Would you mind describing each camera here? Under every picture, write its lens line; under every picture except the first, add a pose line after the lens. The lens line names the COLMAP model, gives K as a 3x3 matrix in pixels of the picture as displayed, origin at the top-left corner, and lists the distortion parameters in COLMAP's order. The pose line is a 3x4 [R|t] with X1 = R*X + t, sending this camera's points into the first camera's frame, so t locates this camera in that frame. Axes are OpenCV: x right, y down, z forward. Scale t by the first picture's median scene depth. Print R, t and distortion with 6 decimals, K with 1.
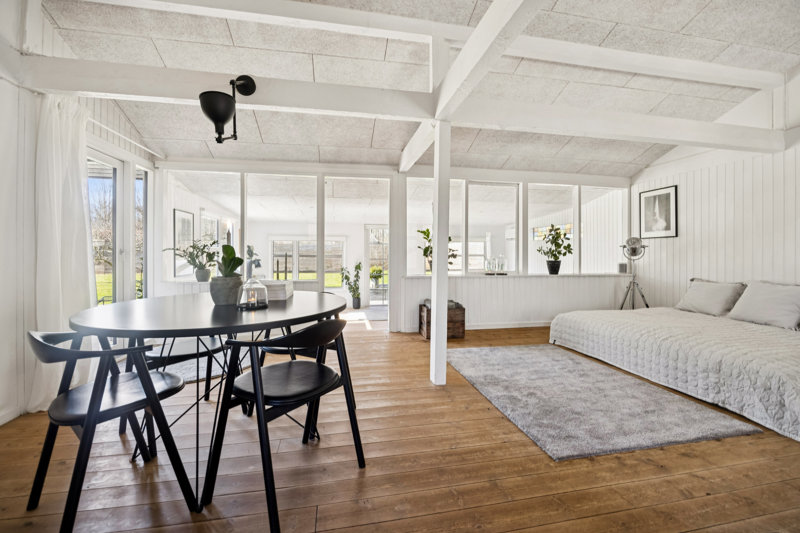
lens RADIAL K [[347.3, 0, 400.9], [0, 347.3, 253.3], [0, 0, 1]] dist [-0.000216, -0.000001]
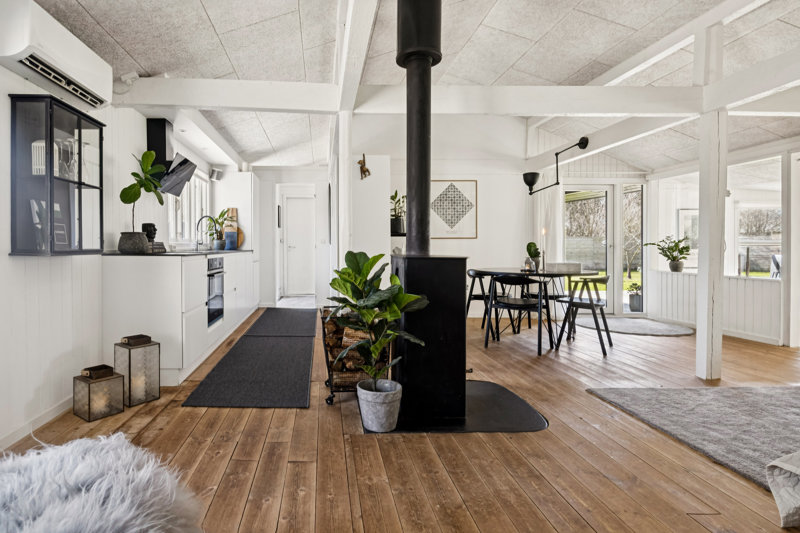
lens RADIAL K [[438.3, 0, 398.8], [0, 438.3, 250.4], [0, 0, 1]] dist [-0.000203, 0.000028]
pose [[-0.031288, 0.005945, -0.999493, 1.472601], [-0.002634, 0.999978, 0.006031, 0.007314], [0.999507, 0.002821, -0.031272, 0.179027]]
